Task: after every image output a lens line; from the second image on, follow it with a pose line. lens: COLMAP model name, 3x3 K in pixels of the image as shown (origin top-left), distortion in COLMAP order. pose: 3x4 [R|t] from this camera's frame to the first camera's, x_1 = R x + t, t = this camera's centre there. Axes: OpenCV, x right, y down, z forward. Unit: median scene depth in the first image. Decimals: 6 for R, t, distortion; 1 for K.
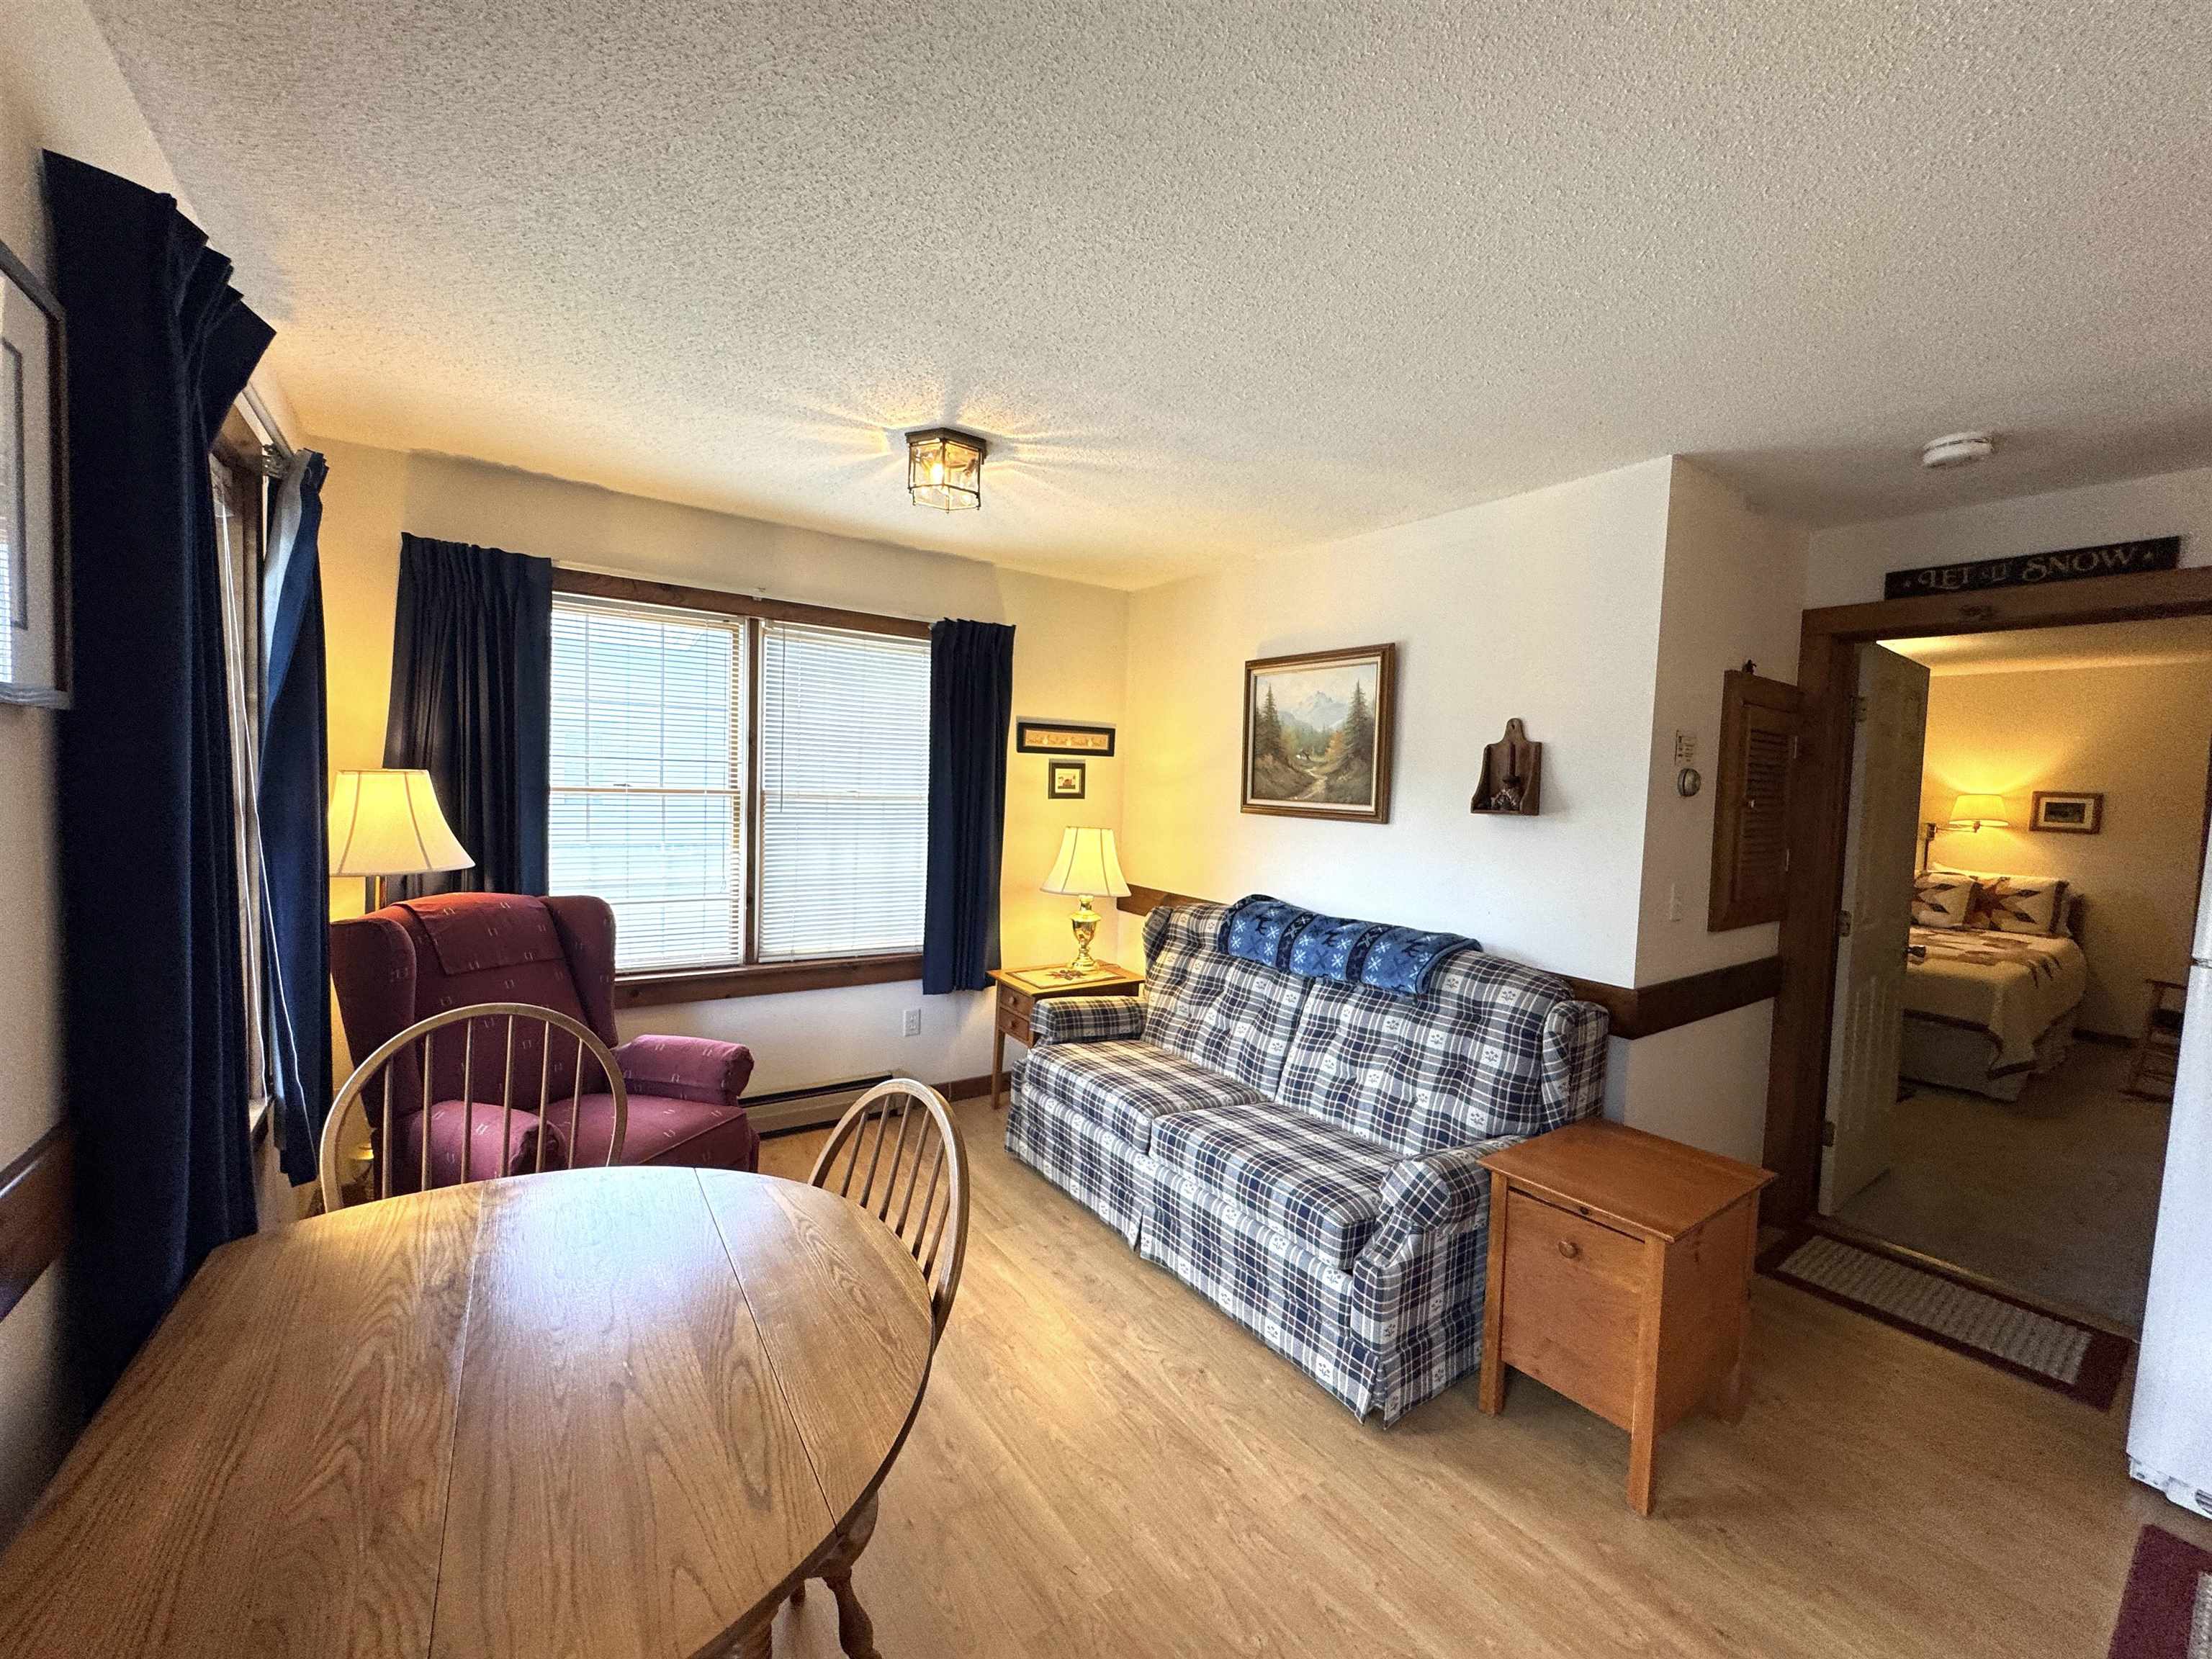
lens RADIAL K [[889.7, 0, 1106.2], [0, 889.7, 832.7], [0, 0, 1]] dist [-0.001165, 0.000268]
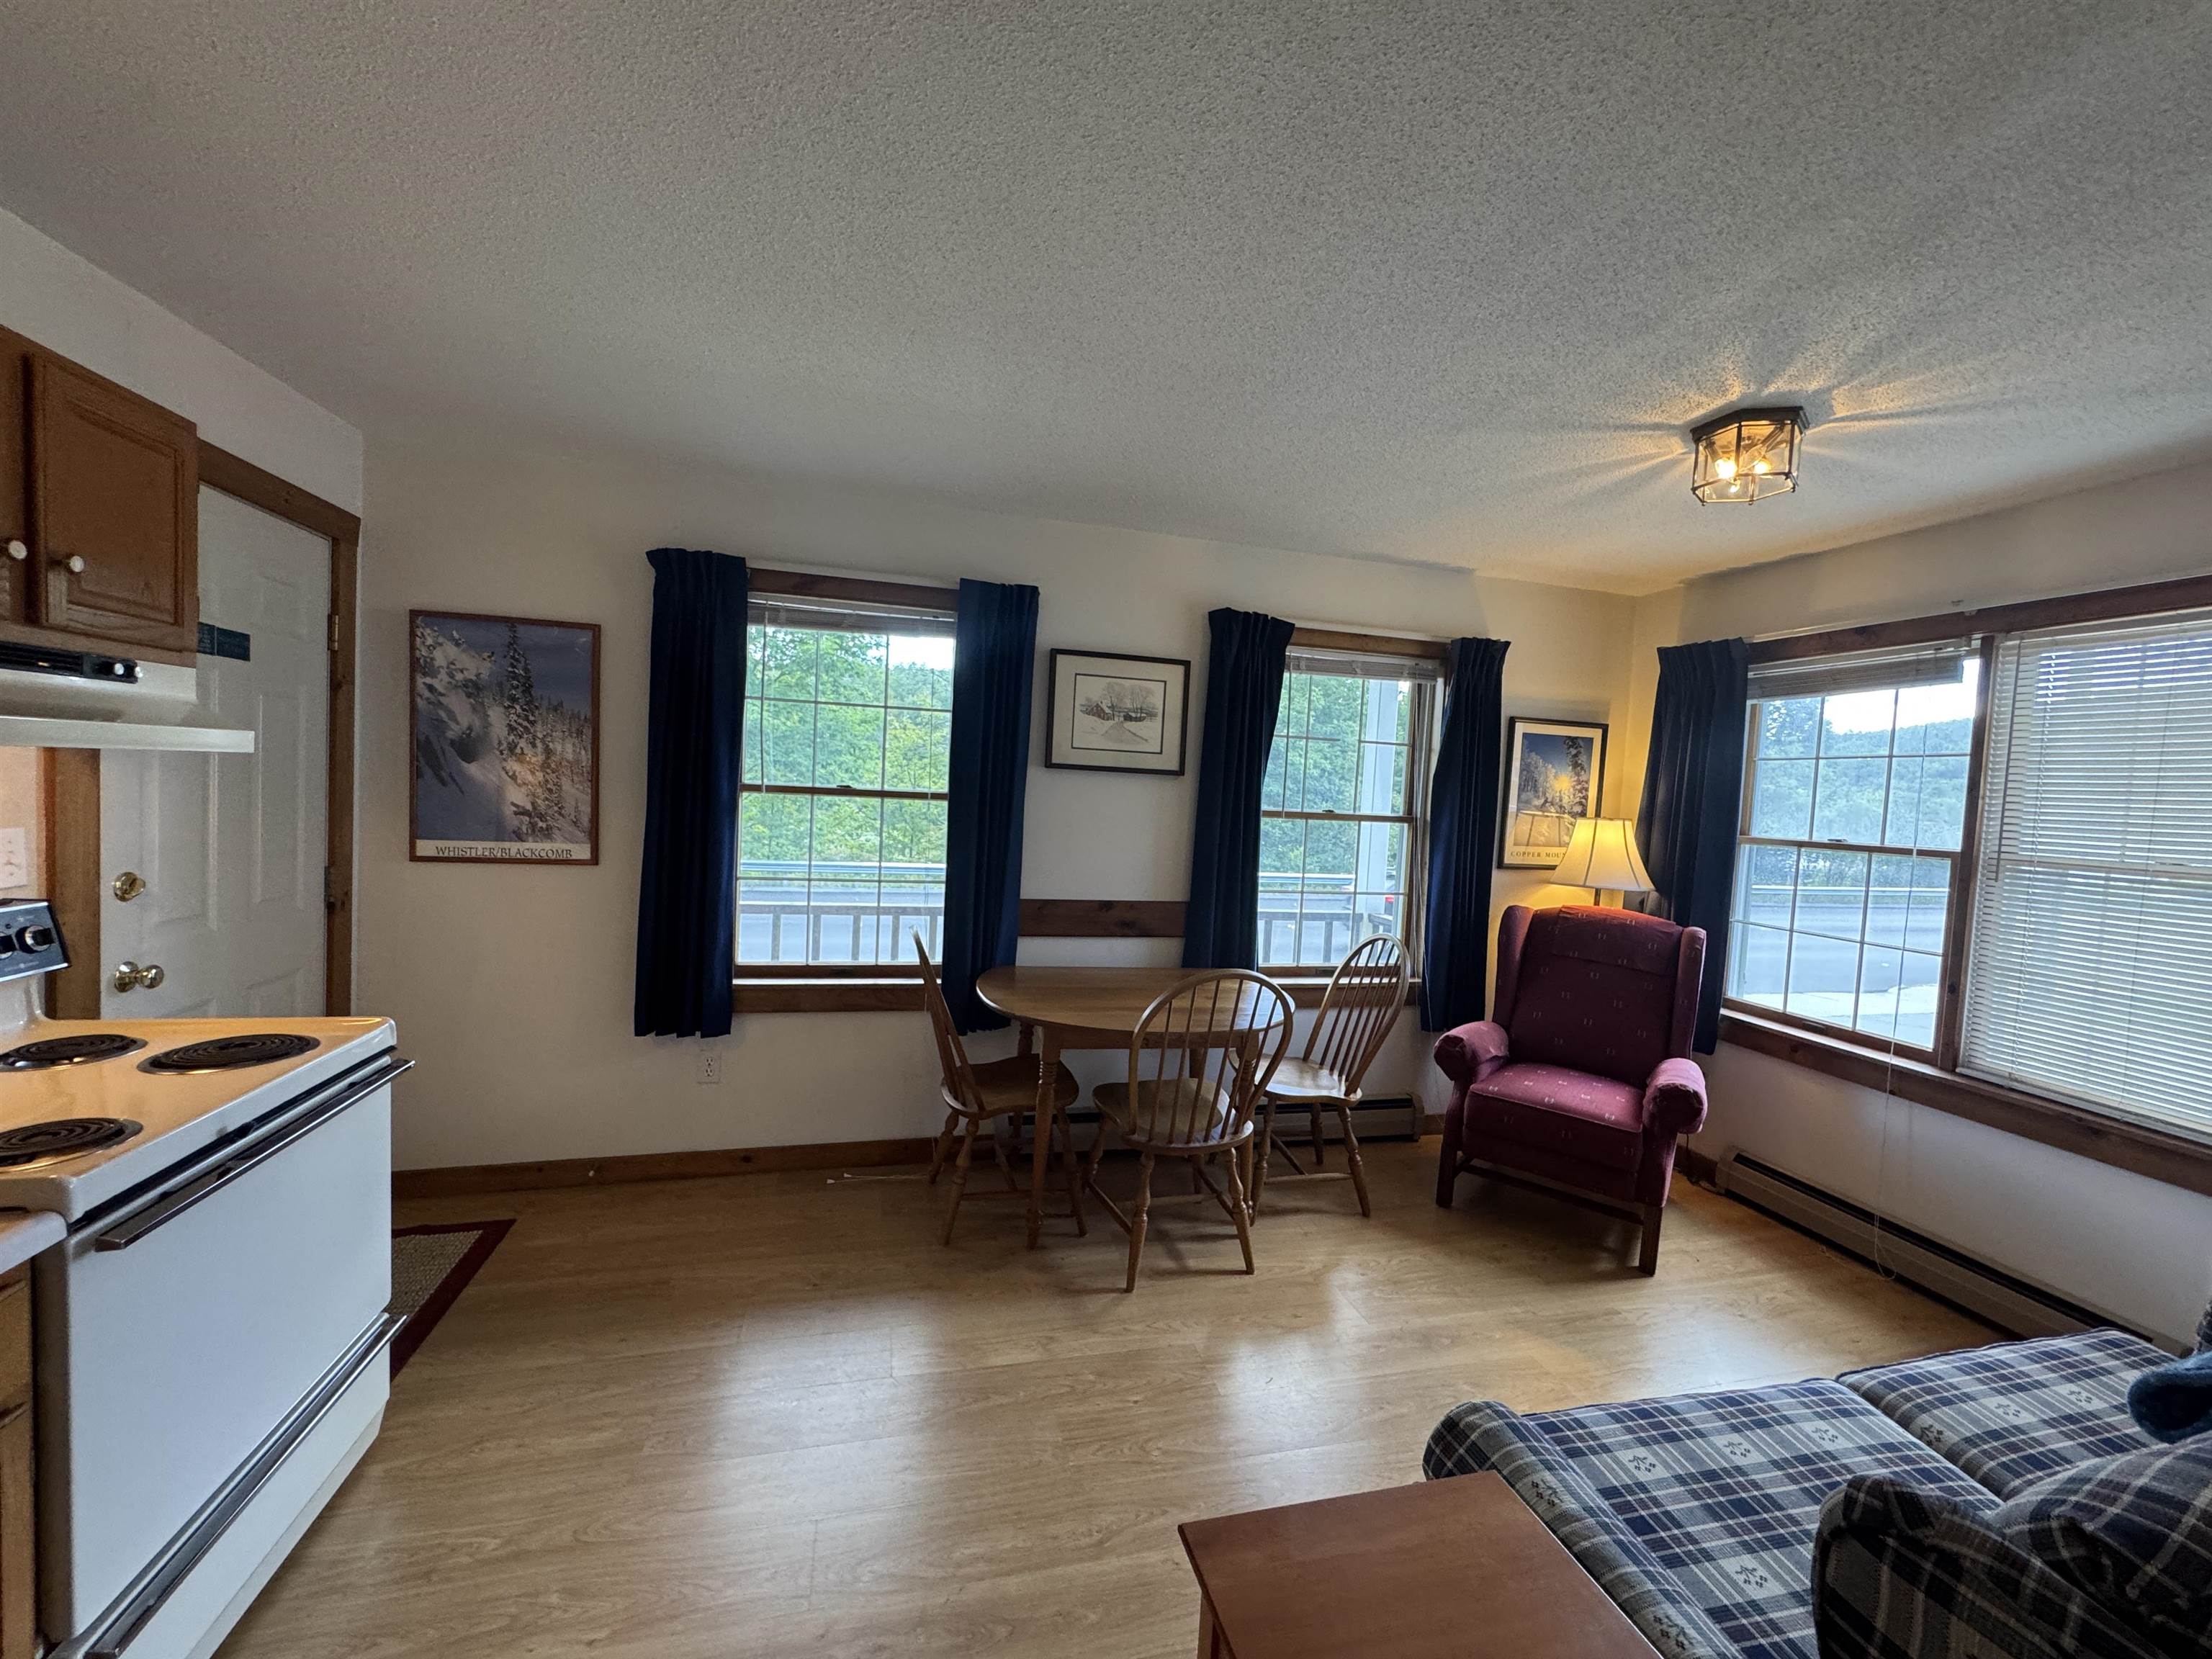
lens RADIAL K [[889.7, 0, 1106.2], [0, 889.7, 832.7], [0, 0, 1]] dist [-0.001165, 0.000268]
pose [[-0.355723, -0.007190, -0.934564, 0.769790], [-0.116356, 0.992531, 0.036653, -0.003798], [0.927320, 0.121780, -0.353903, 0.705040]]
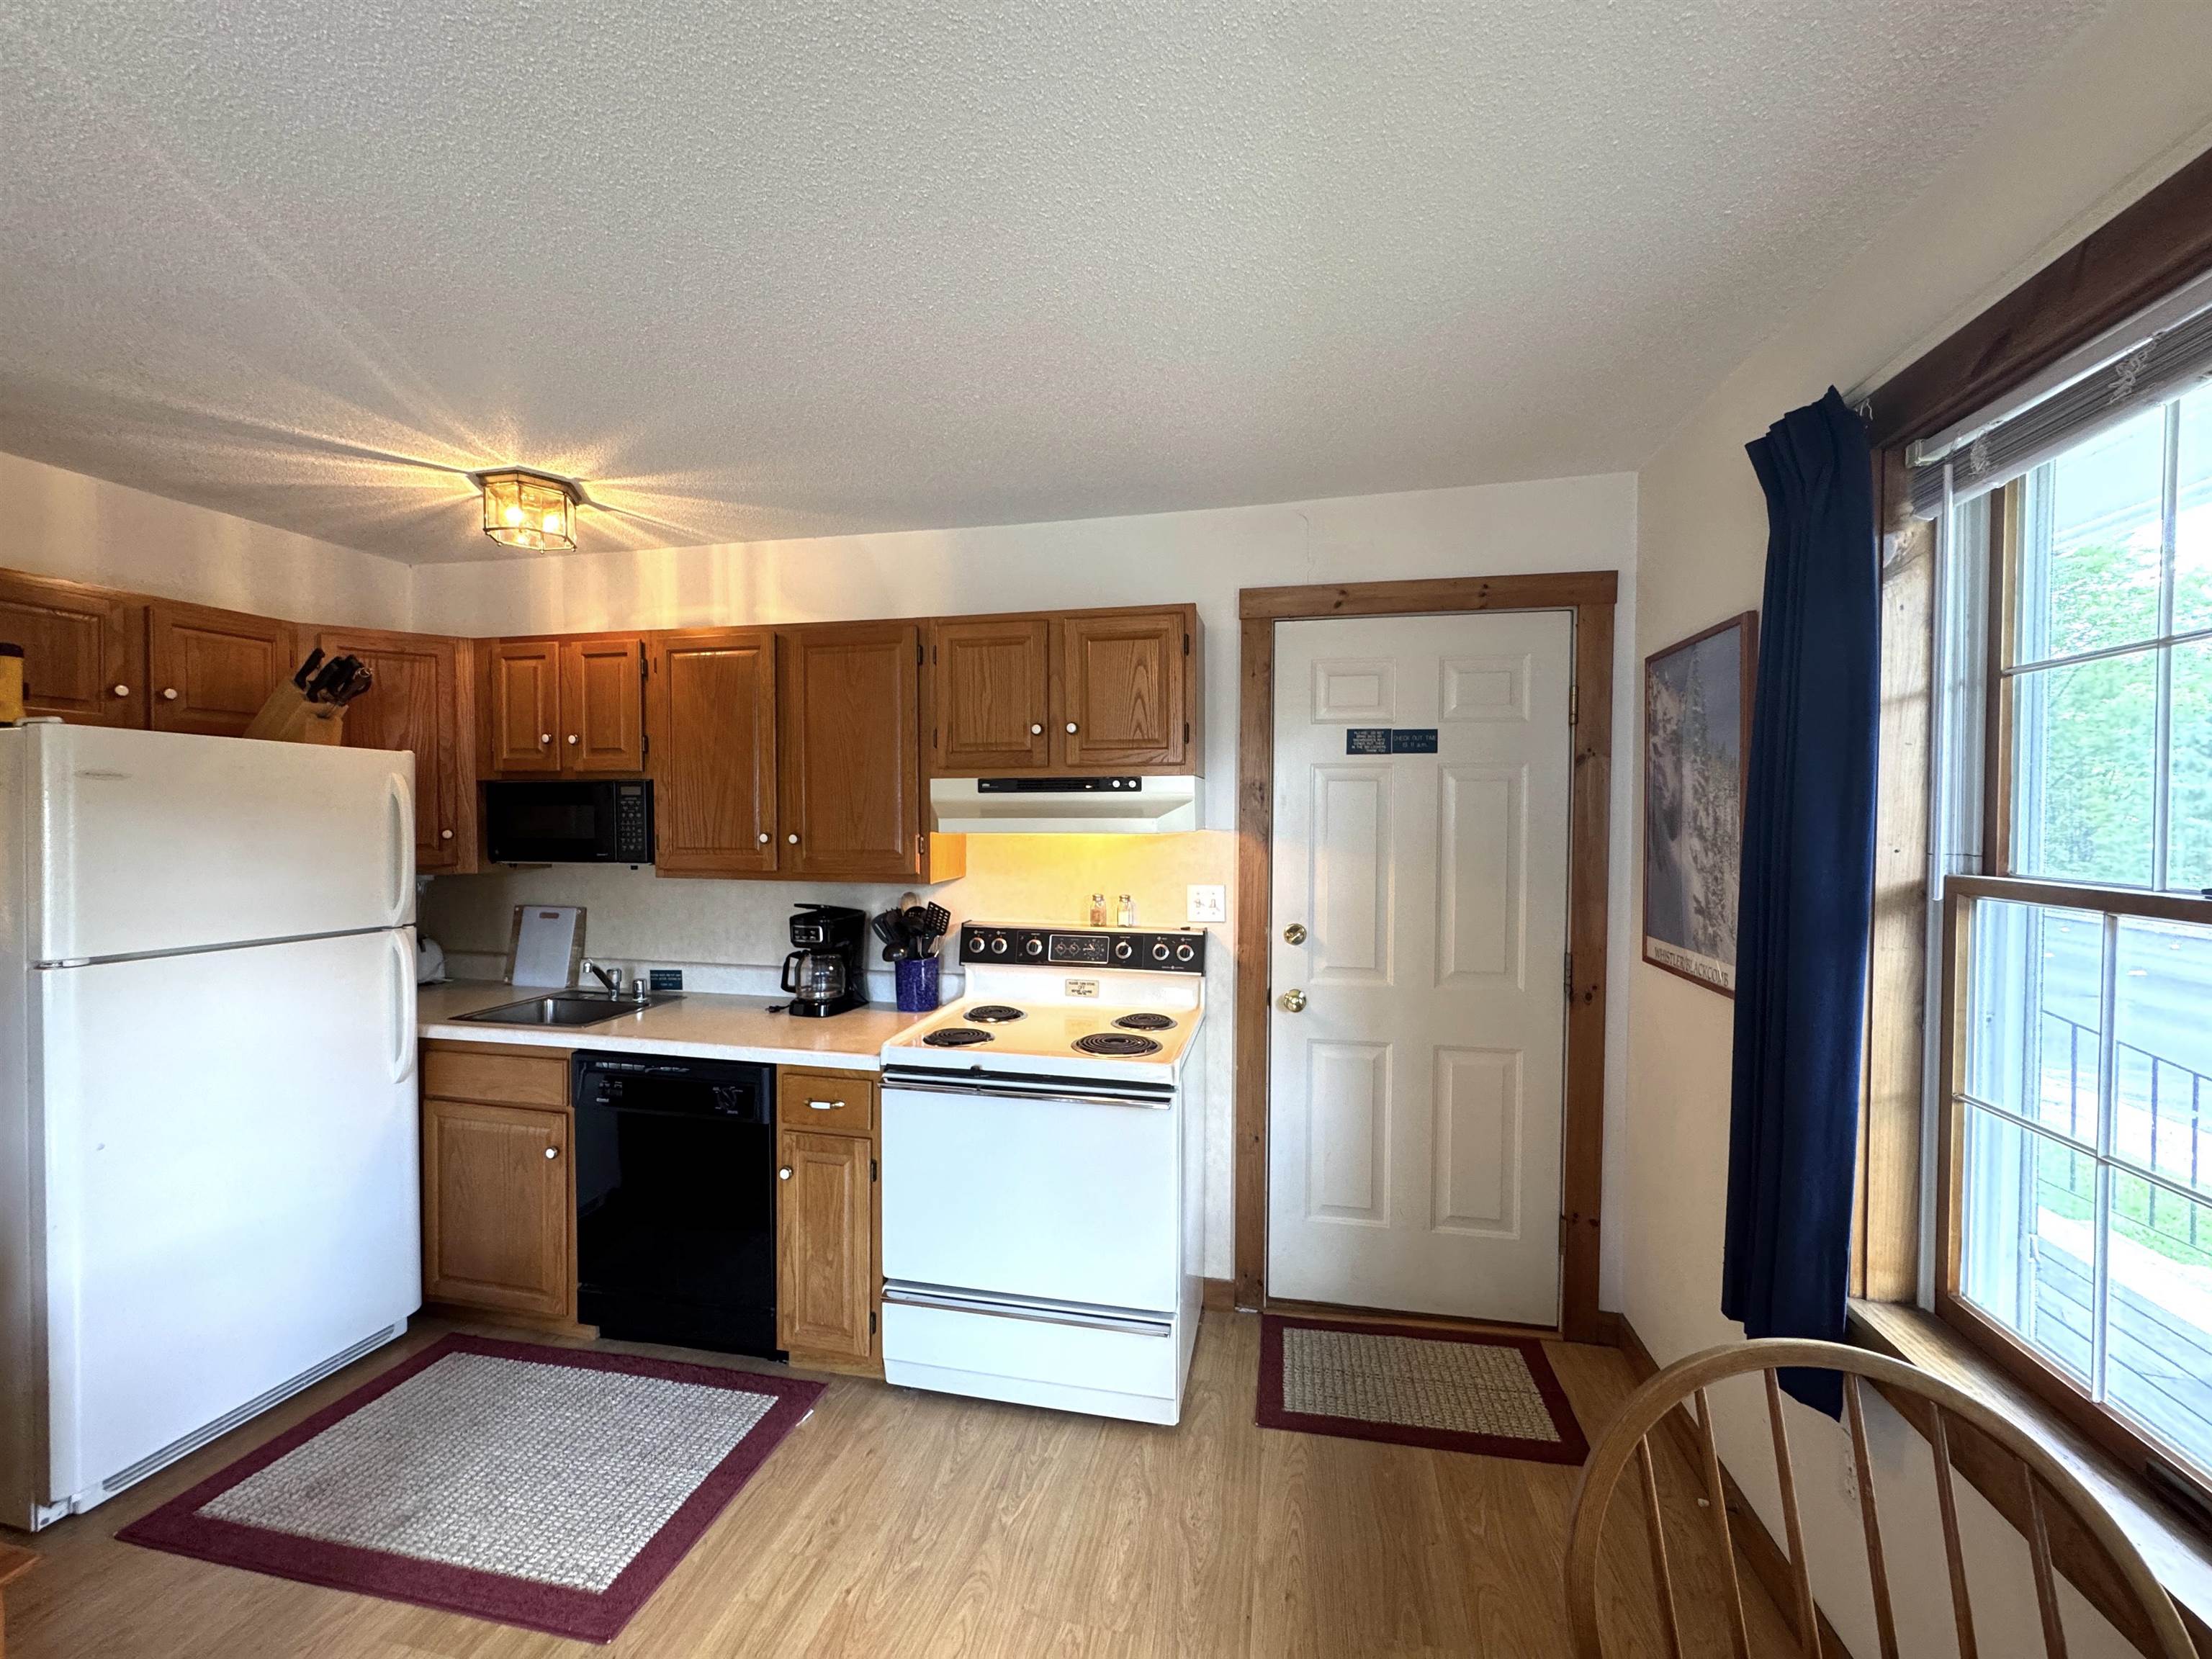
lens RADIAL K [[883.2, 0, 1105.3], [0, 883.2, 831.5], [0, 0, 1]] dist [-0.002445, -0.000151]
pose [[-0.674181, -0.055473, 0.736480, -0.159950], [0.015473, 0.995896, 0.089176, -0.044185], [-0.738404, 0.071516, -0.670555, 0.530776]]
